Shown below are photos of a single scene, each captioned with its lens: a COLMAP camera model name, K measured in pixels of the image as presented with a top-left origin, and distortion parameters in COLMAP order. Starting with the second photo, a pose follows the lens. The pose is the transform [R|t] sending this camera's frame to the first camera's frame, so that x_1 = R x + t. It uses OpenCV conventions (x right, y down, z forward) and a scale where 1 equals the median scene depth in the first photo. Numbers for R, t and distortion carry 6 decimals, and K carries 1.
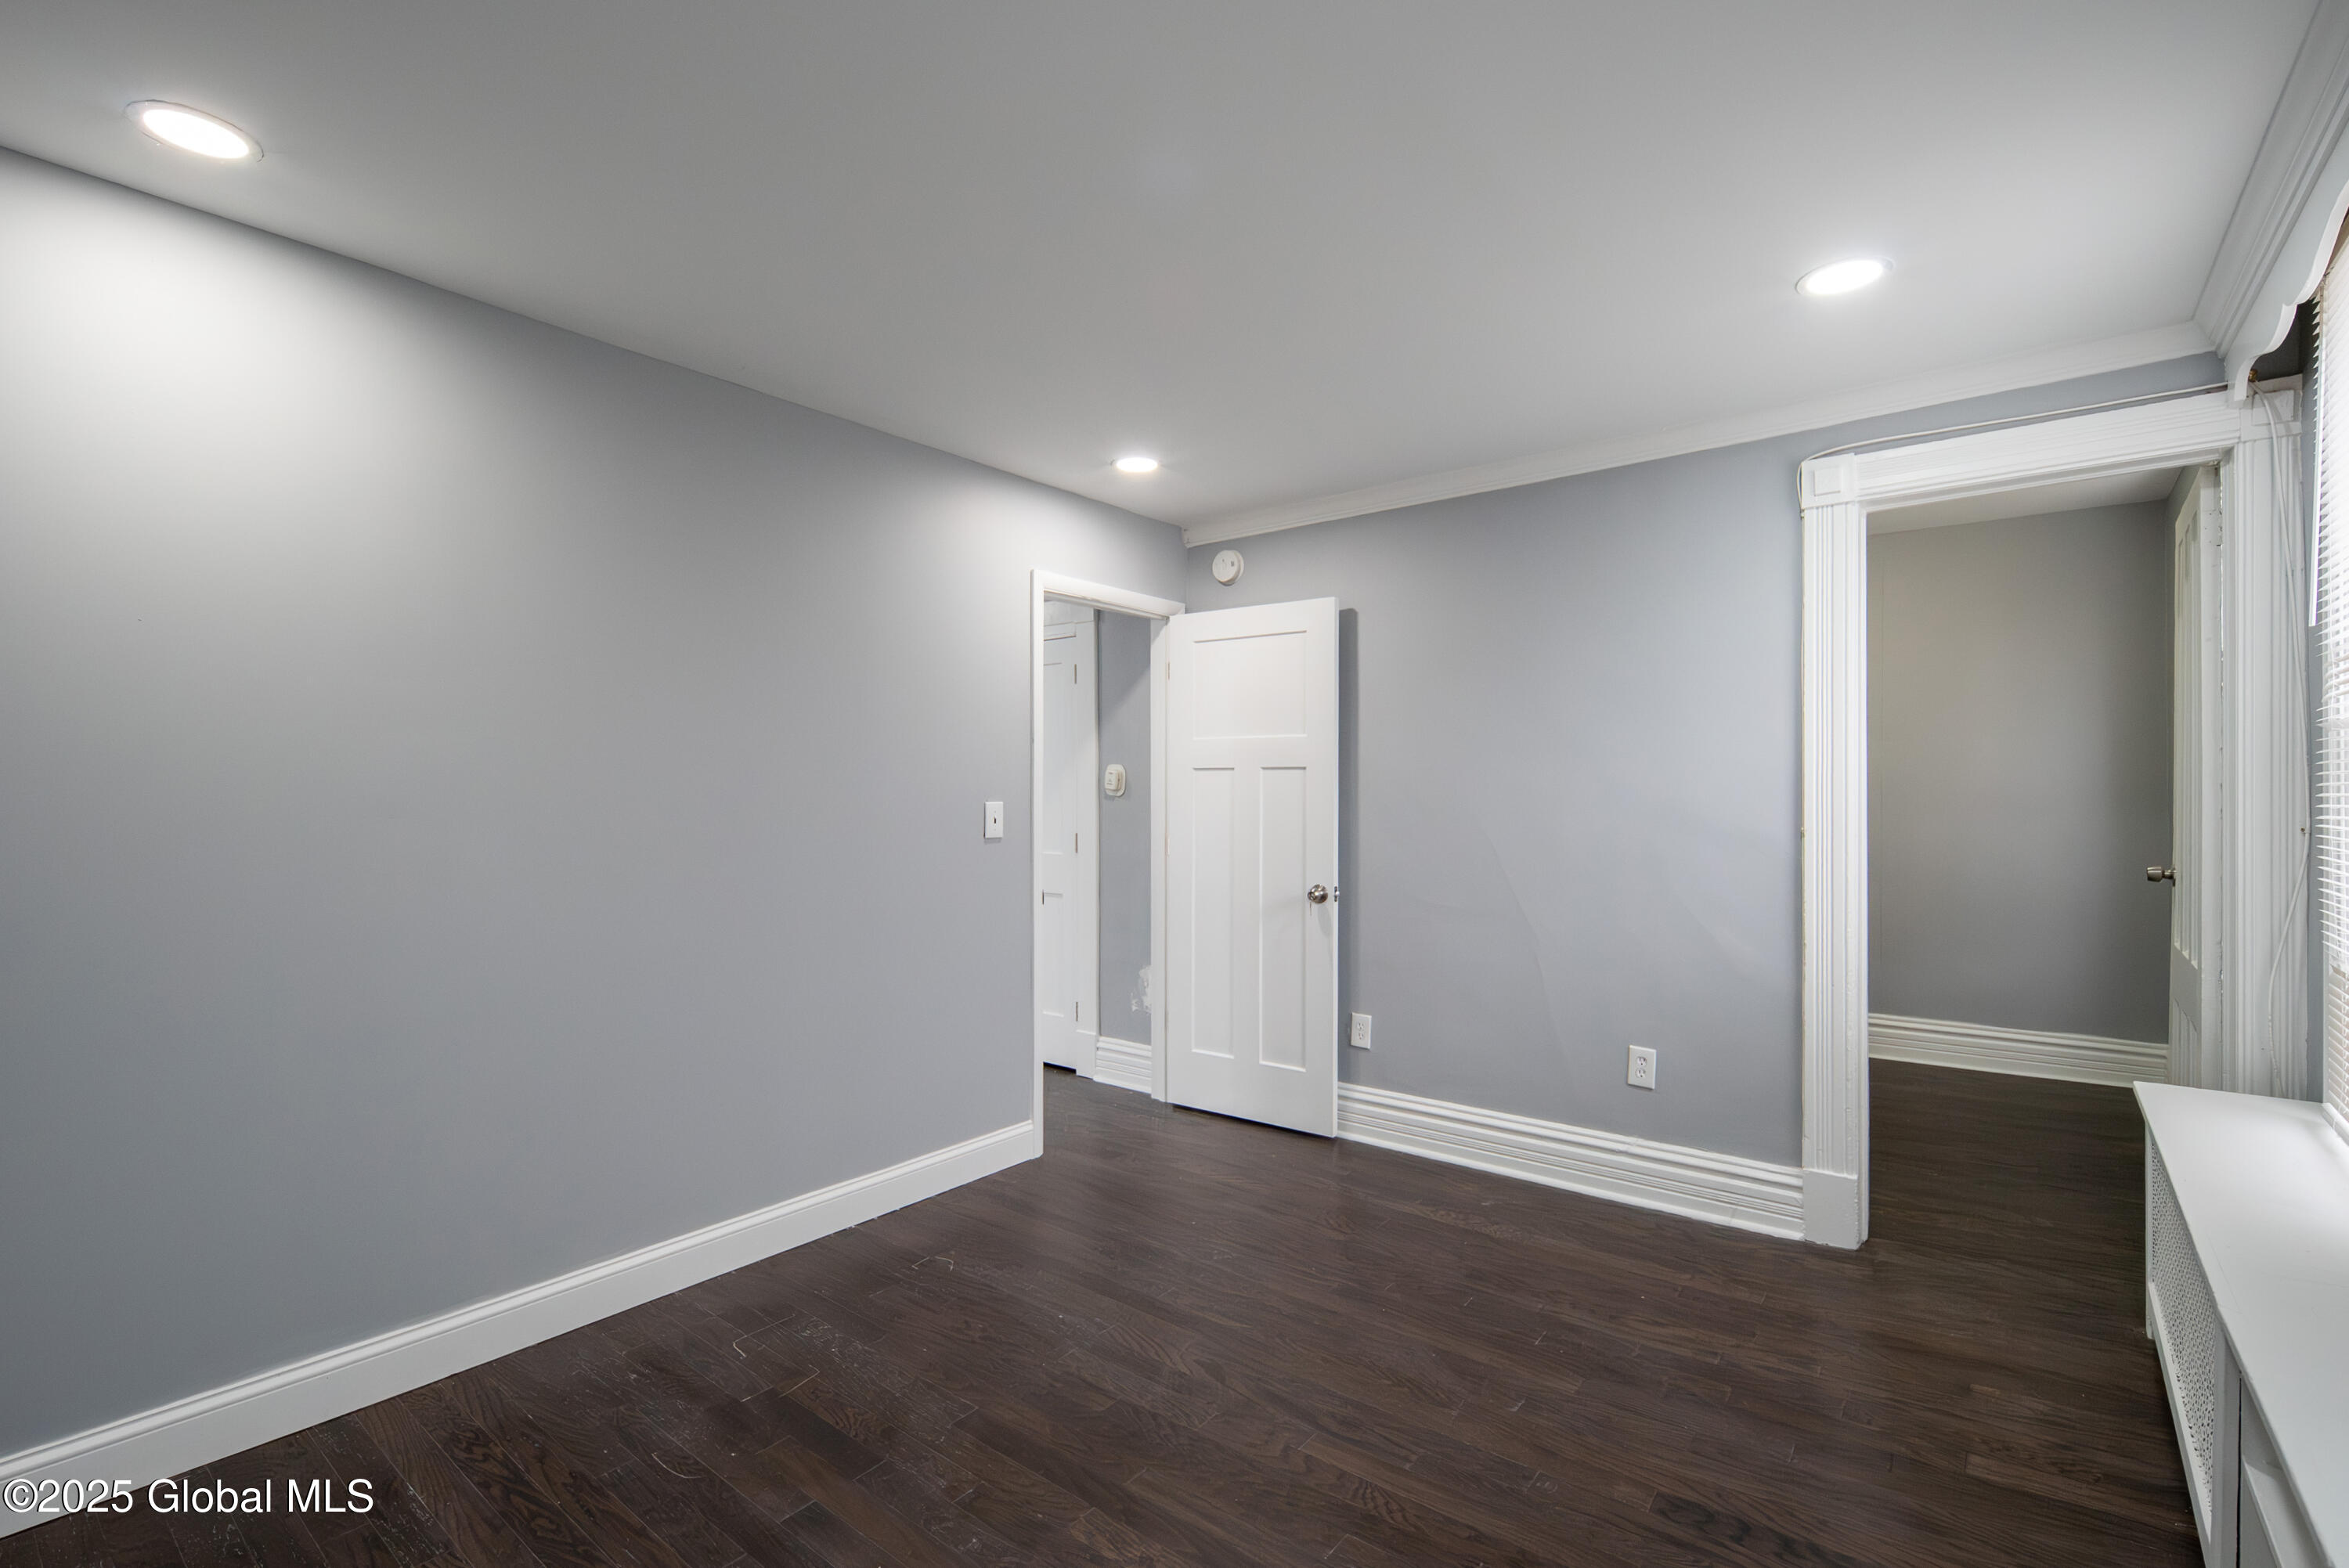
lens RADIAL K [[1042.9, 0, 1195.0], [0, 1042.9, 783.4], [0, 0, 1]] dist [0.001477, -0.002356]
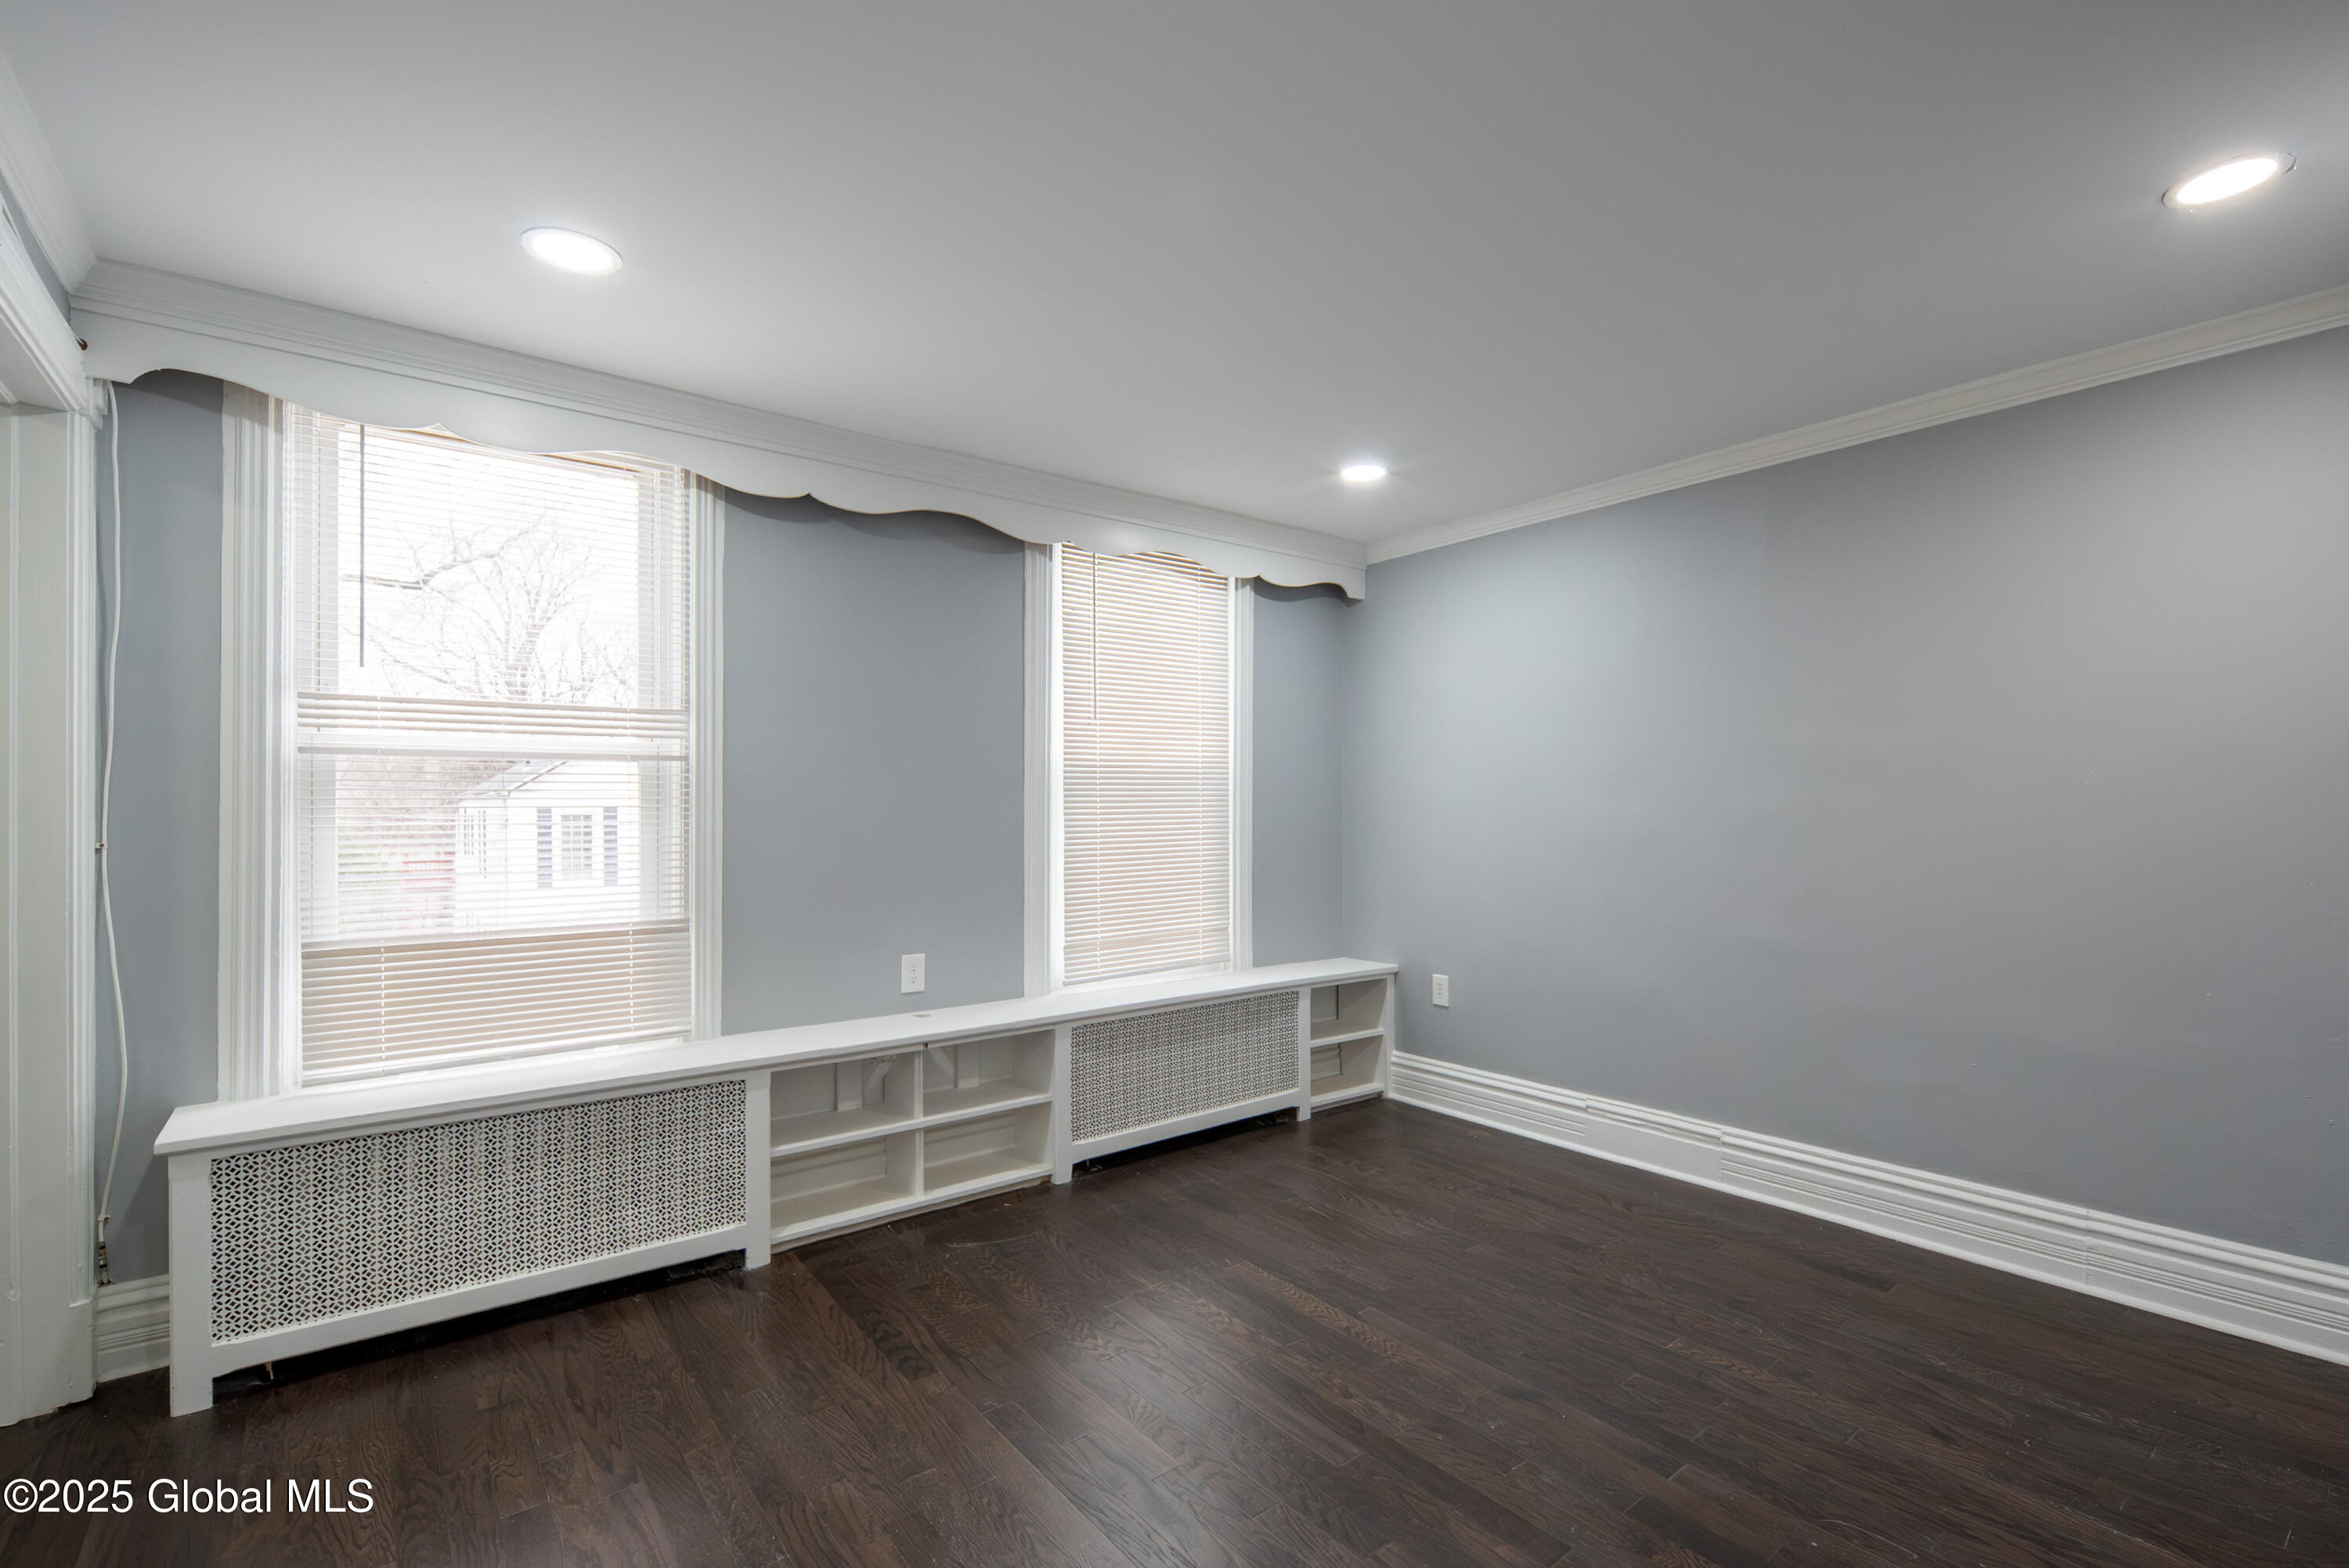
lens RADIAL K [[1042.9, 0, 1166.9], [0, 1042.9, 797.2], [0, 0, 1]] dist [0.001477, -0.002356]
pose [[-0.965702, 0.004049, 0.259620, -0.088141], [0.003095, 0.999987, -0.004084, 0.005816], [-0.259633, -0.003141, -0.965702, 1.243697]]
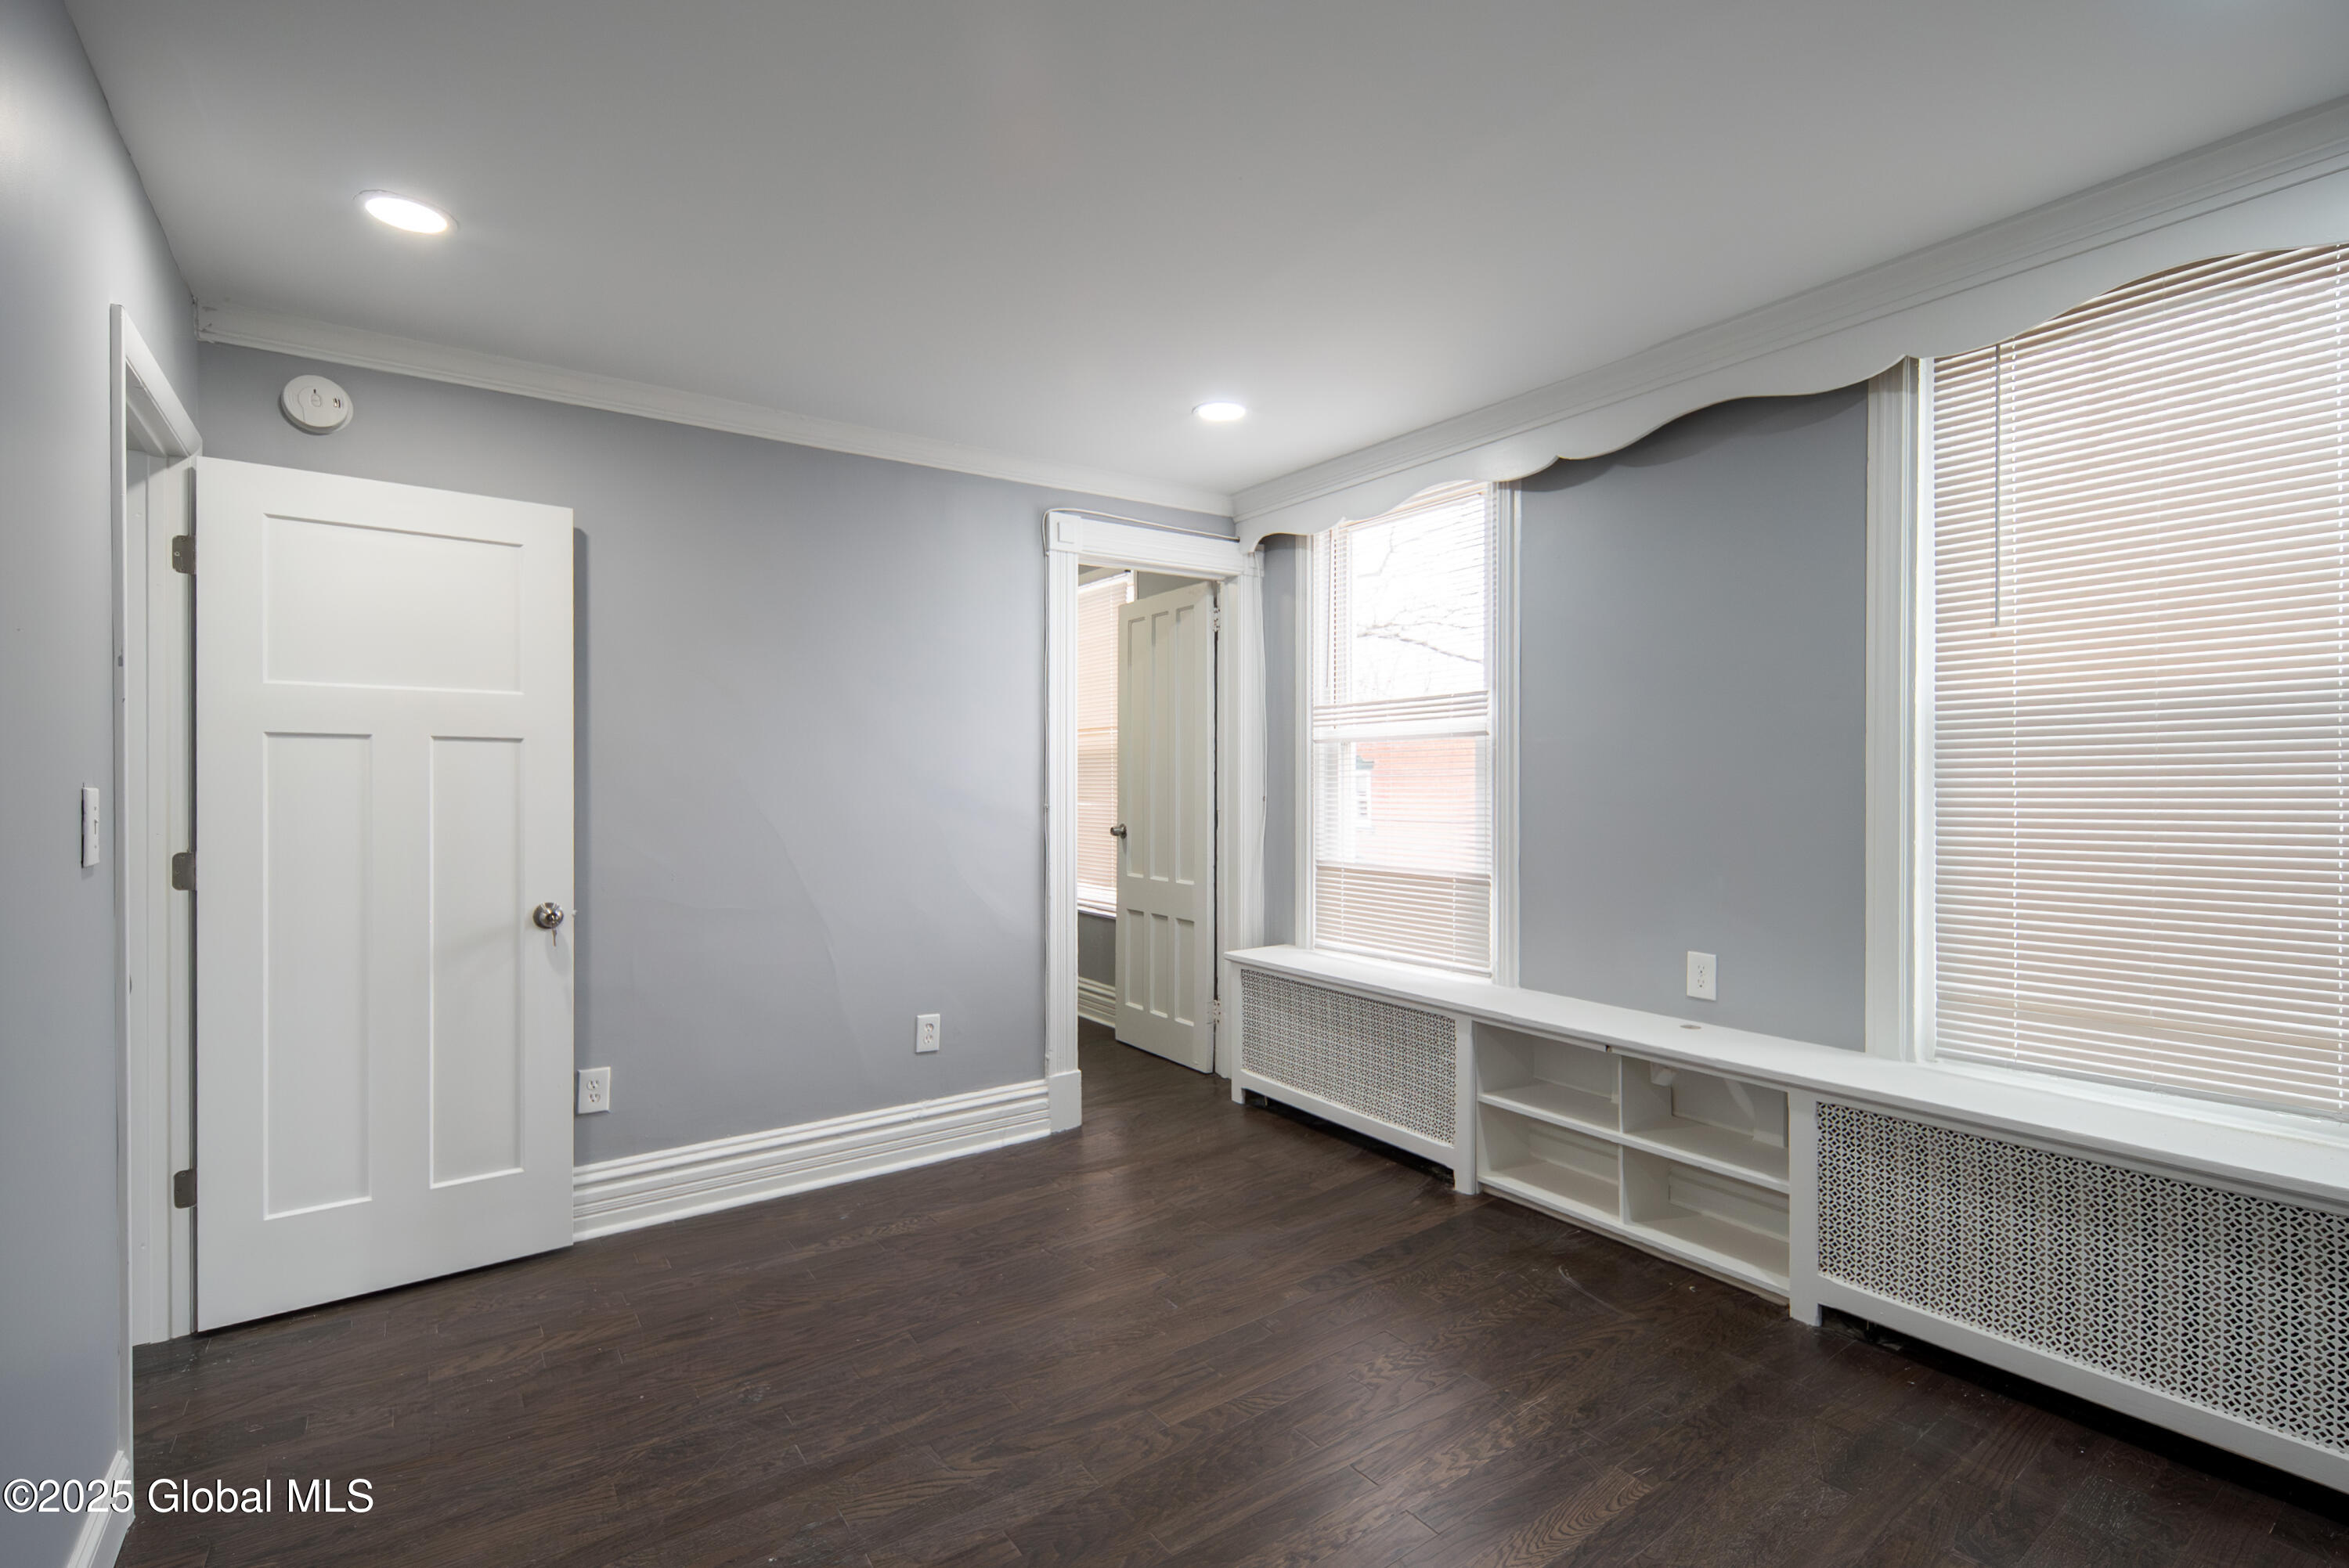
lens RADIAL K [[1062.9, 0, 1192.1], [0, 1062.9, 783.9], [0, 0, 1]] dist [0.001185, 0.000180]
pose [[0.289619, 0.003950, 0.957134, -0.544705], [0.000021, 0.999991, -0.004133, 0.022029], [-0.957142, 0.001218, 0.289616, 0.435077]]
